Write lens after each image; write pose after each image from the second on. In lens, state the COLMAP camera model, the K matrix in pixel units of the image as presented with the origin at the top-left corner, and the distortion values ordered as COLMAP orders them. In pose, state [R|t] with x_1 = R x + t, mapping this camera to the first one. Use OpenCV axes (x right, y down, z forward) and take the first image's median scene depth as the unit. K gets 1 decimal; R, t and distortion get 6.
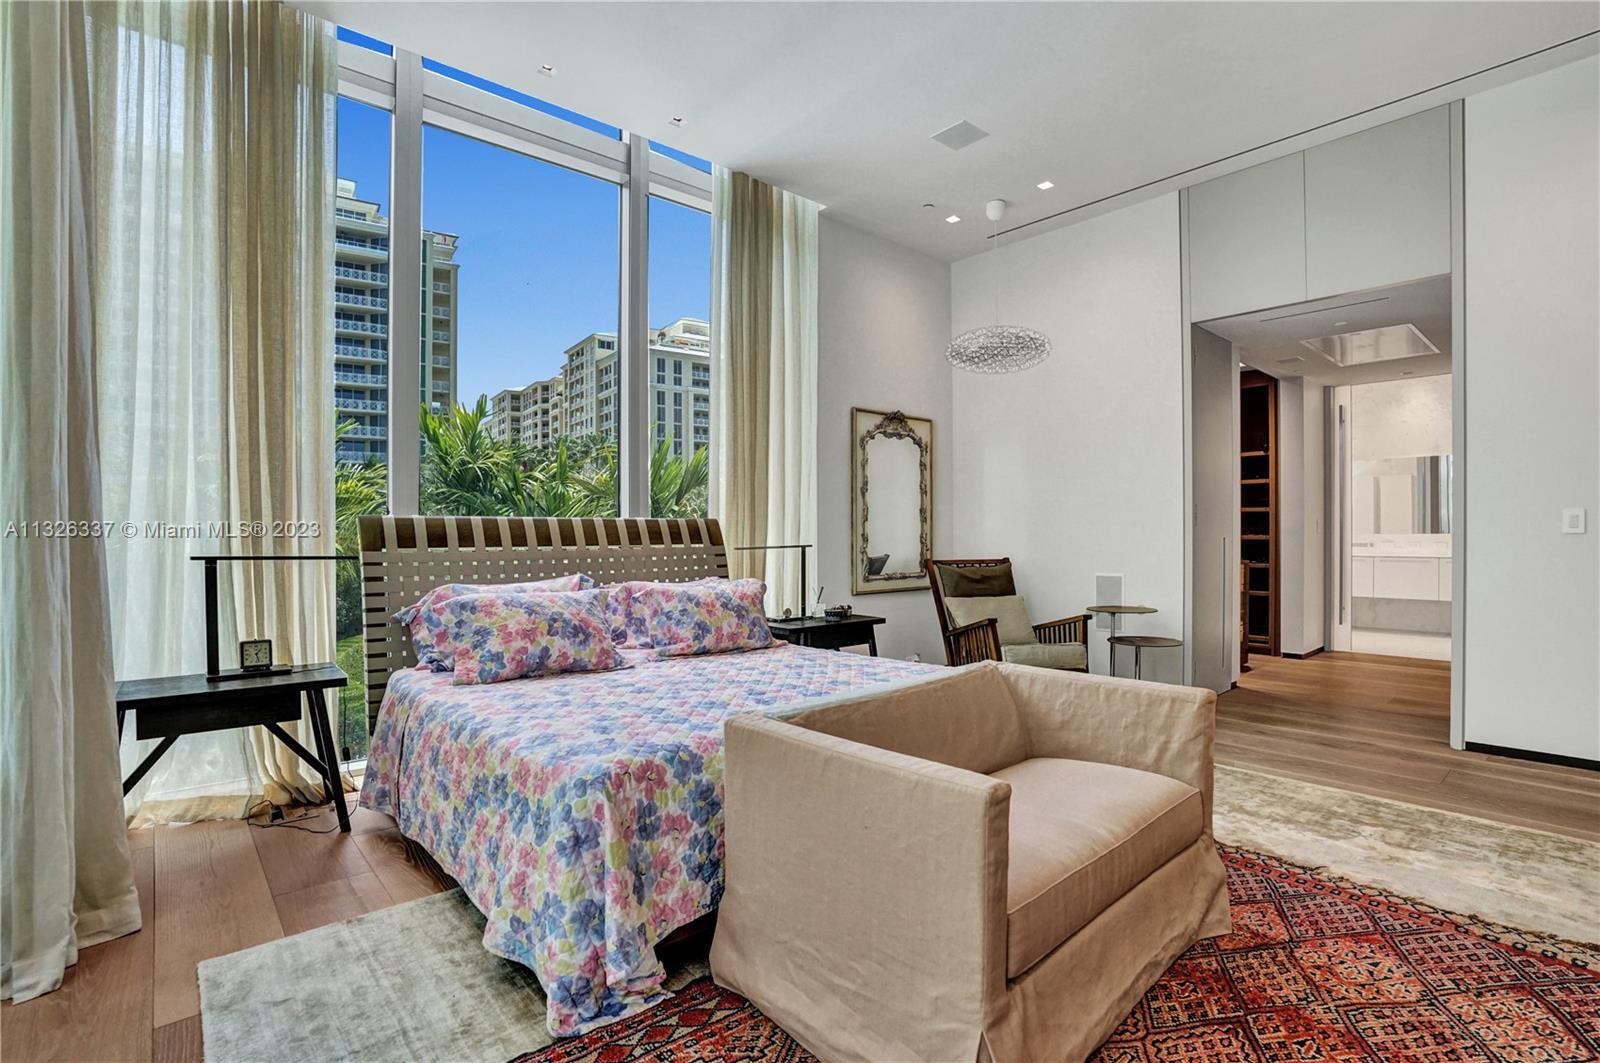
lens RADIAL K [[759.5, 0, 809.2], [0, 759.5, 545.0], [0, 0, 1]] dist [-0.052812, 0.017534]
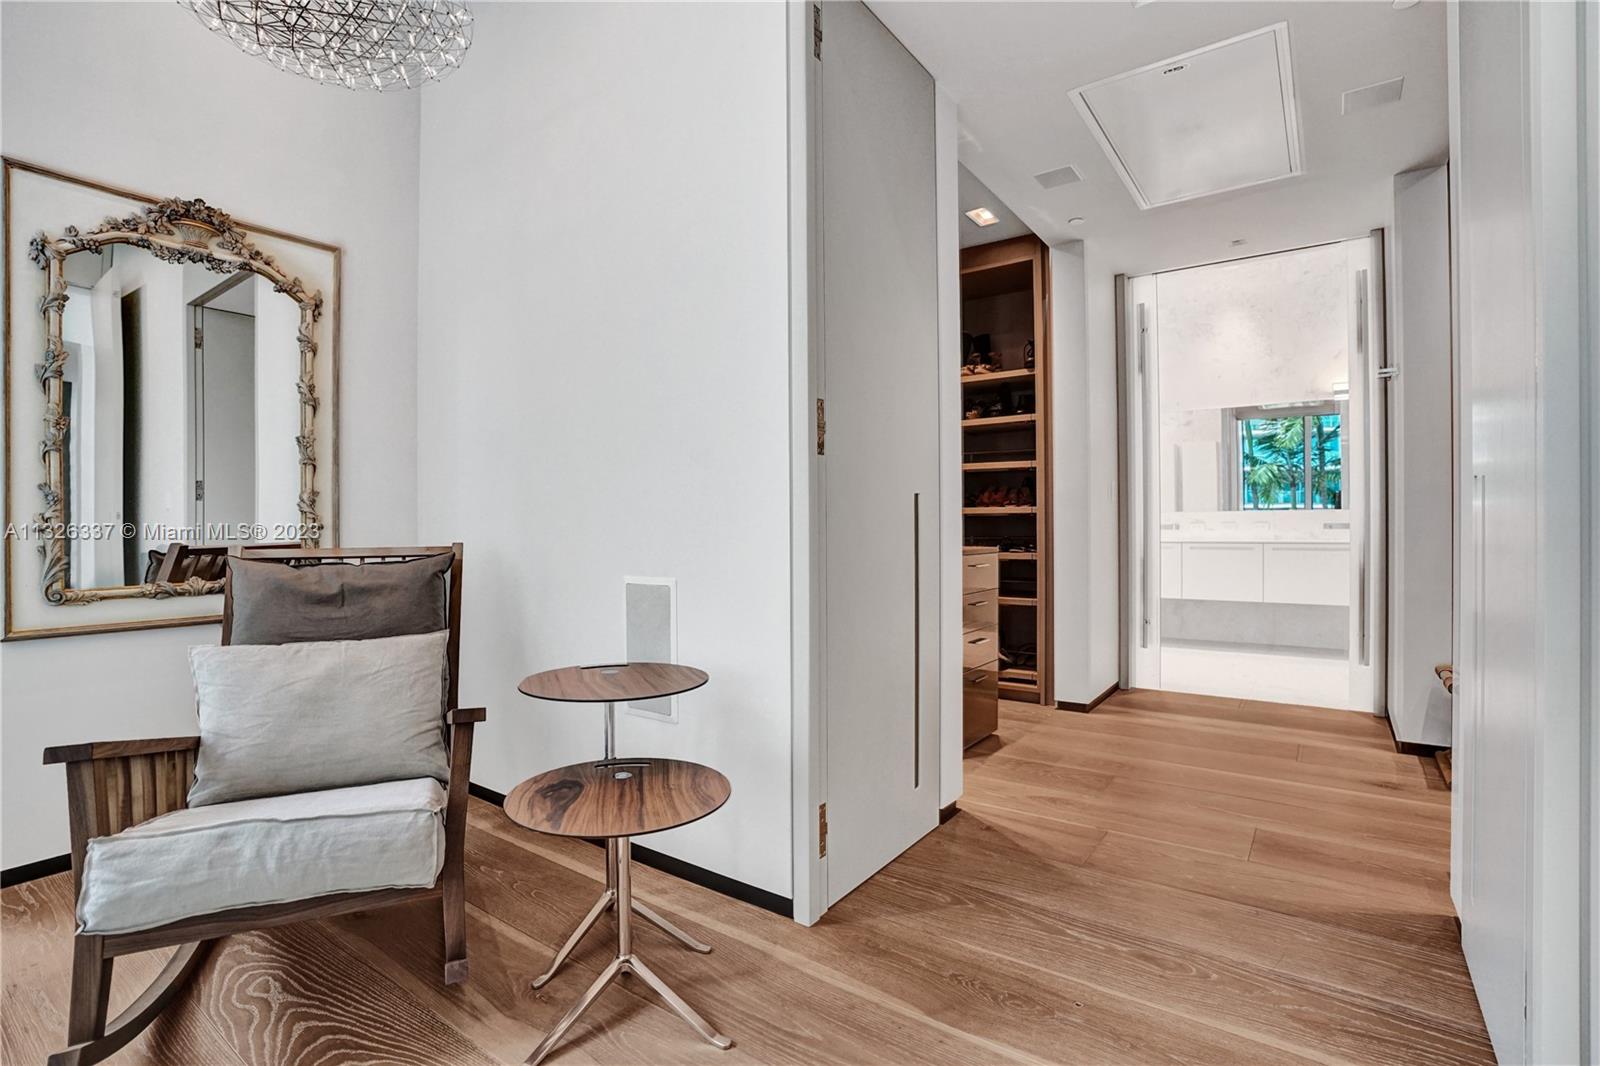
lens RADIAL K [[759.5, 0, 796.8], [0, 759.5, 527.1], [0, 0, 1]] dist [-0.052812, 0.017534]
pose [[0.979555, -0.000157, 0.201177, 0.310385], [0.002373, 0.999939, -0.010771, 0.010714], [-0.201163, 0.011028, 0.979496, 0.450253]]
